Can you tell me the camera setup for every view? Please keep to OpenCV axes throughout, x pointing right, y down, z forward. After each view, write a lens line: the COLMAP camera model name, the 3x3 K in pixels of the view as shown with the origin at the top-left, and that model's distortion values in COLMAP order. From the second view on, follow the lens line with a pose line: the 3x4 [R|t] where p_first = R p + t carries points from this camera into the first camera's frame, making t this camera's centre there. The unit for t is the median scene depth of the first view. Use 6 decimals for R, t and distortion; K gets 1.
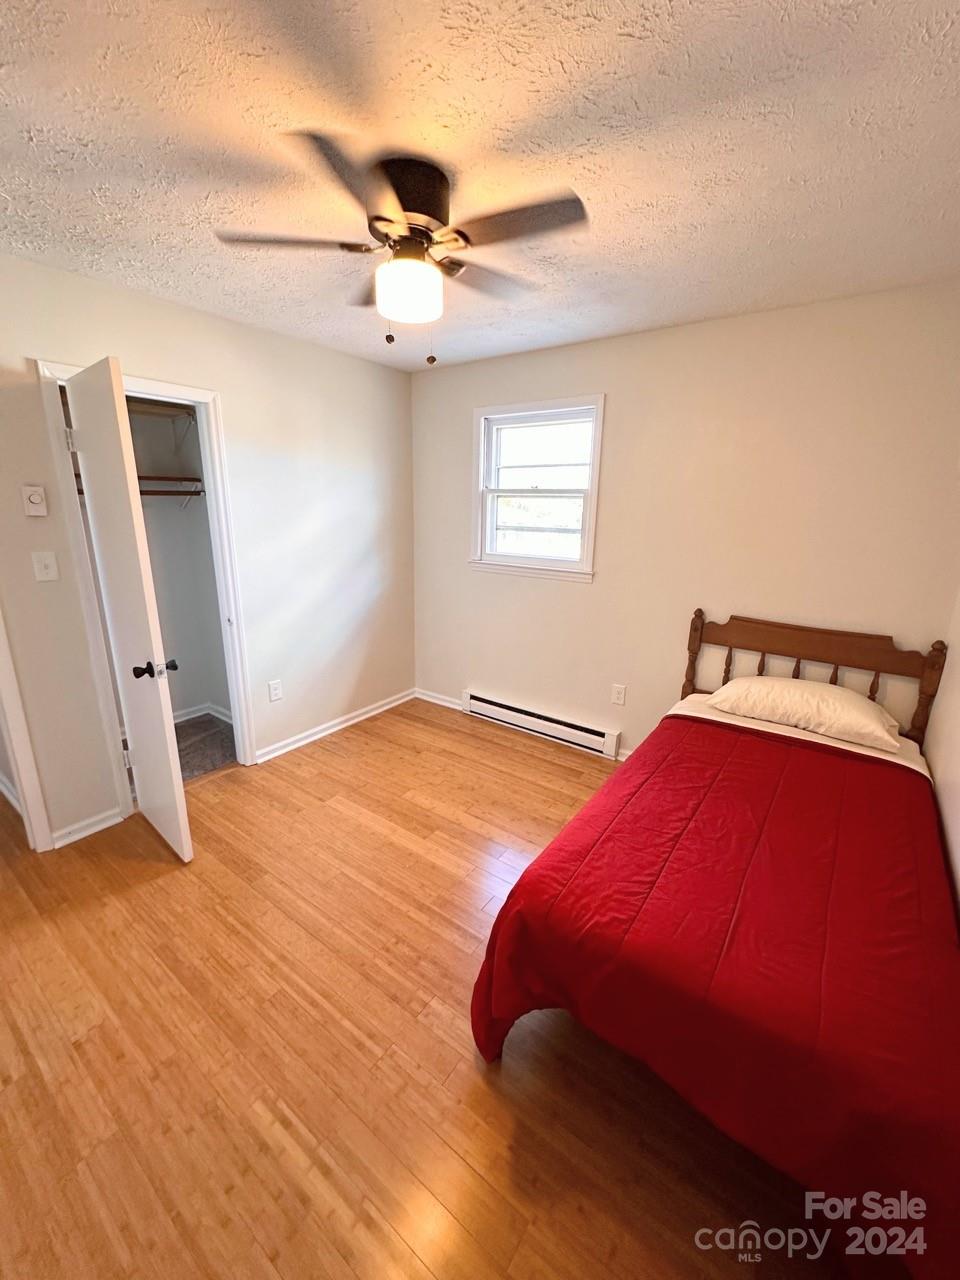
lens RADIAL K [[514.5, 0, 479.5], [0, 514.5, 630.8], [0, 0, 1]] dist [0.012565, 0.000037]
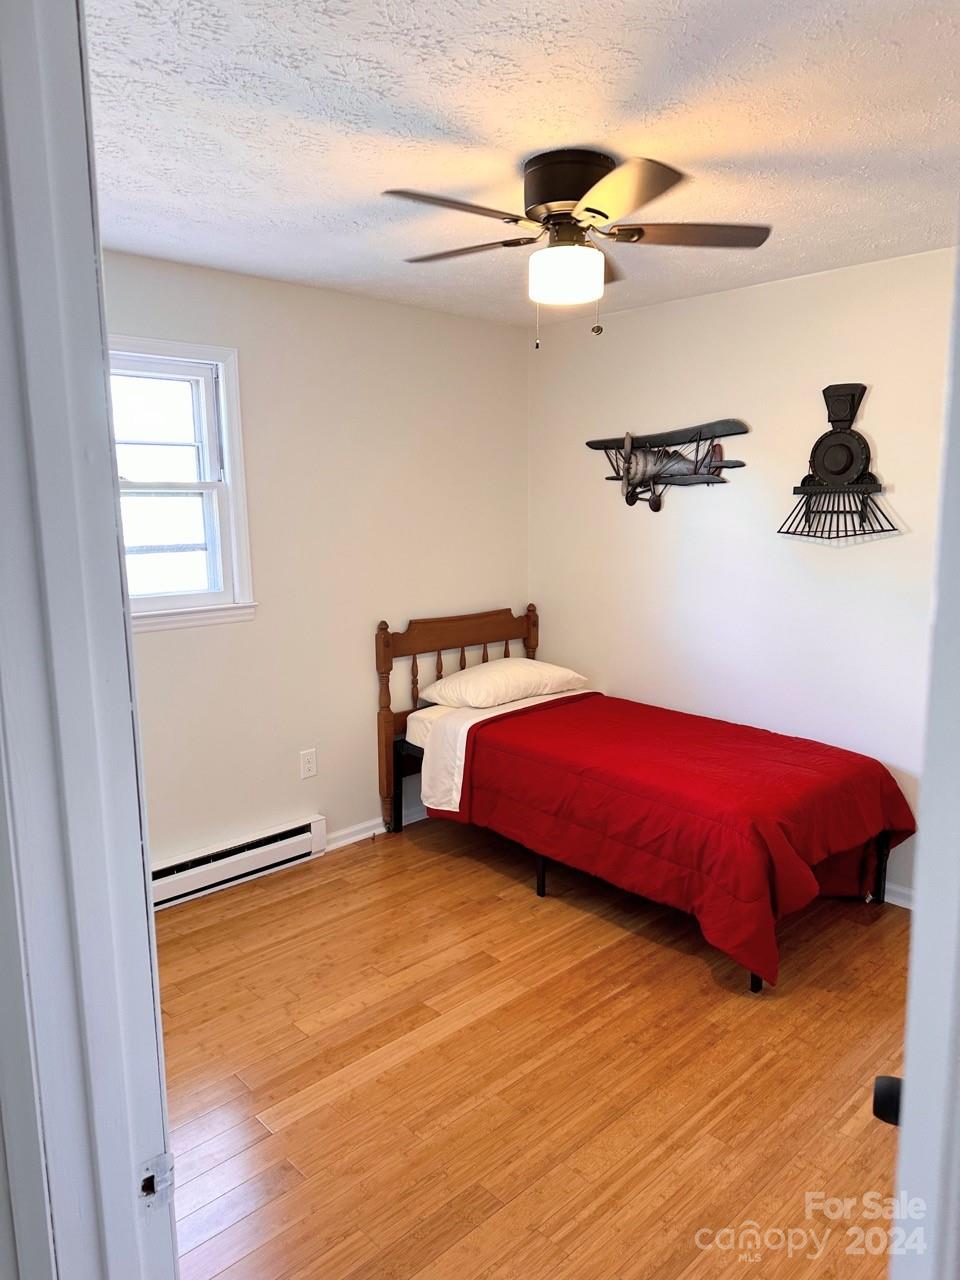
lens RADIAL K [[892.9, 0, 478.8], [0, 892.9, 638.9], [0, 0, 1]] dist [0.030643, -0.006226]
pose [[0.180713, -0.175664, 0.967722, -1.270315], [0.250832, 0.959617, 0.127353, -0.210472], [-0.951013, 0.219721, 0.217477, 0.690246]]
